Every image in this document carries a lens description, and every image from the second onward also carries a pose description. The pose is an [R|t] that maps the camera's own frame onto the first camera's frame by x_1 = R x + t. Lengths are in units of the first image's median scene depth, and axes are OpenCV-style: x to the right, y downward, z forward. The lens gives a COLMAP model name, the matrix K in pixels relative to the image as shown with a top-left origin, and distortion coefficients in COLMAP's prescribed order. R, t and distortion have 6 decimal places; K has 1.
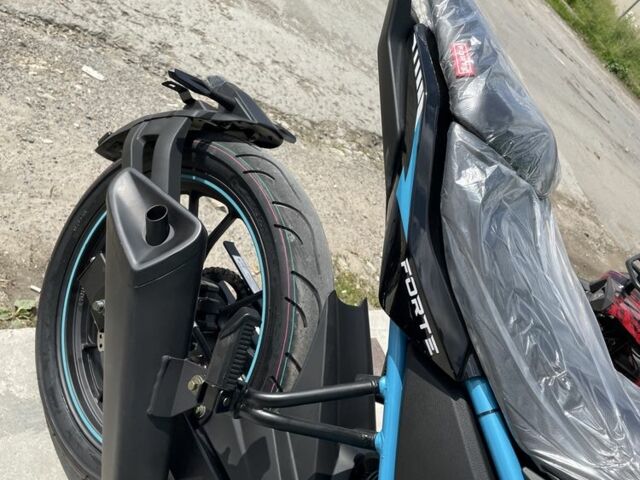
lens RADIAL K [[648.7, 0, 329.9], [0, 648.7, 246.0], [0, 0, 1]] dist [0.053747, 0.000000]
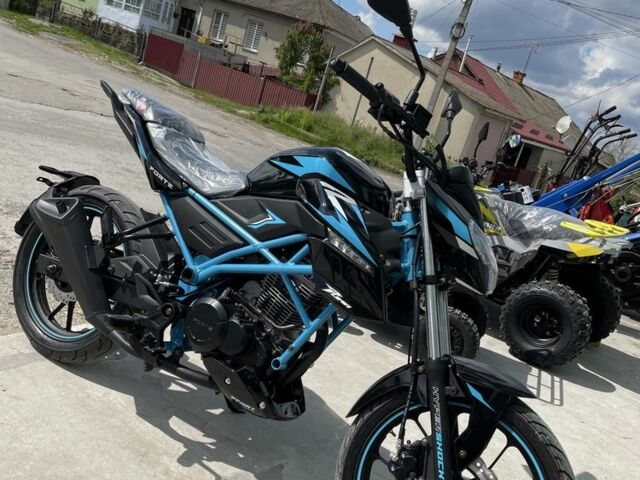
lens RADIAL K [[648.7, 0, 314.6], [0, 648.7, 244.2], [0, 0, 1]] dist [0.053747, 0.000000]
pose [[0.871209, -0.426699, 0.242743, -0.067325], [0.475102, 0.857342, -0.198097, 0.837761], [-0.123586, 0.287911, 0.949649, -1.185137]]
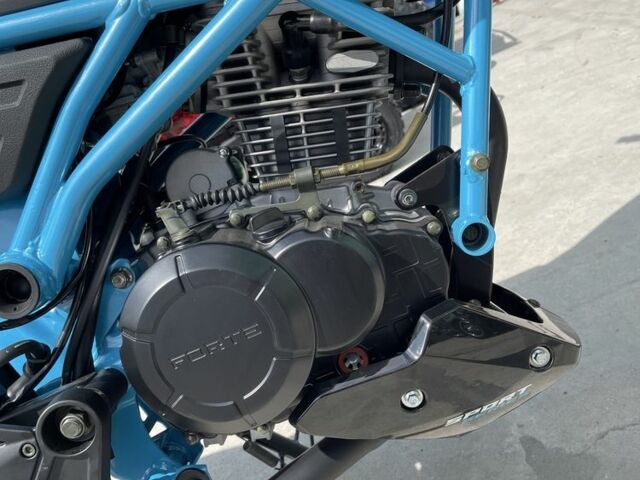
lens RADIAL K [[648.7, 0, 319.1], [0, 648.7, 237.8], [0, 0, 1]] dist [0.053747, 0.000000]
pose [[0.131084, -0.902914, 0.409345, -0.109258], [0.956937, 0.223122, 0.185712, 0.498490], [-0.259016, 0.367373, 0.893279, 0.114678]]
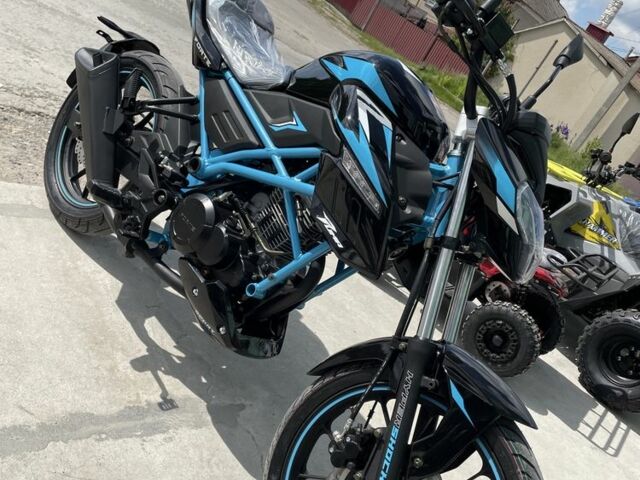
lens RADIAL K [[648.7, 0, 314.5], [0, 648.7, 237.8], [0, 0, 1]] dist [0.053747, 0.000000]
pose [[0.984844, -0.166505, 0.048557, 0.216152], [0.173059, 0.961947, -0.211446, 0.941655], [-0.011503, 0.216644, 0.976183, -0.899395]]
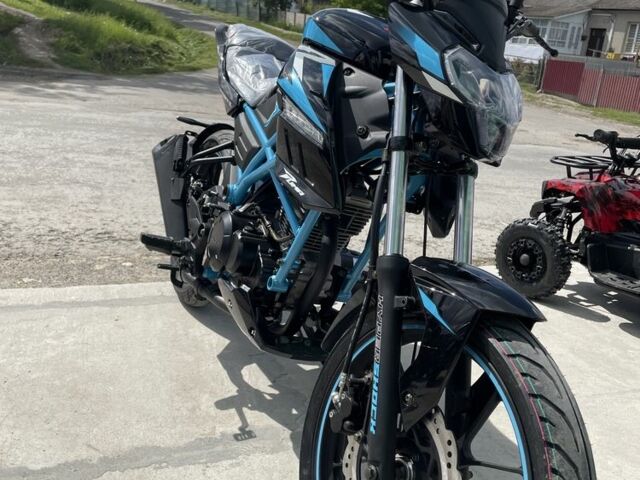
lens RADIAL K [[648.7, 0, 317.9], [0, 648.7, 232.1], [0, 0, 1]] dist [0.053747, 0.000000]
pose [[0.850390, -0.445744, -0.279551, 0.652646], [0.265241, 0.822040, -0.503883, 1.359423], [0.454405, 0.354348, 0.817284, -0.575343]]
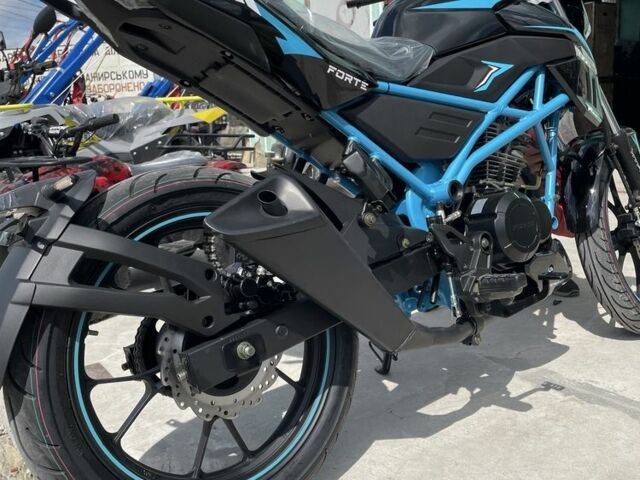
lens RADIAL K [[648.7, 0, 327.4], [0, 648.7, 228.8], [0, 0, 1]] dist [0.053747, 0.000000]
pose [[-0.100694, -0.711539, 0.695394, -0.892039], [0.624609, 0.498832, 0.600858, -0.518482], [-0.774419, 0.494852, 0.394205, 0.372628]]
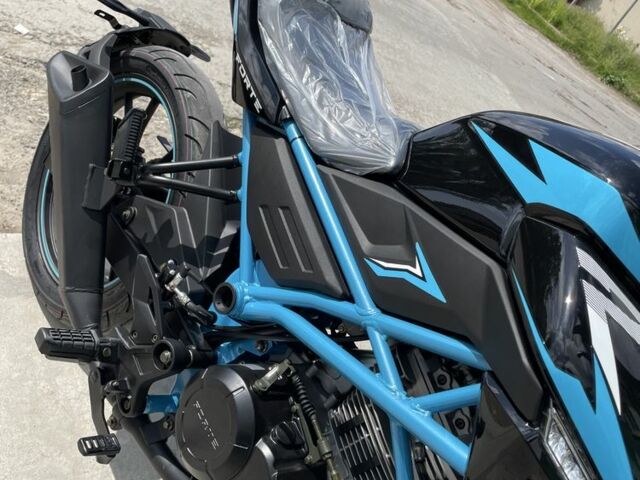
lens RADIAL K [[648.7, 0, 316.3], [0, 648.7, 237.4], [0, 0, 1]] dist [0.053747, 0.000000]
pose [[0.991255, -0.118109, -0.058855, 0.220168], [0.111518, 0.988211, -0.104893, 0.398946], [0.070550, 0.097412, 0.992740, -0.258066]]
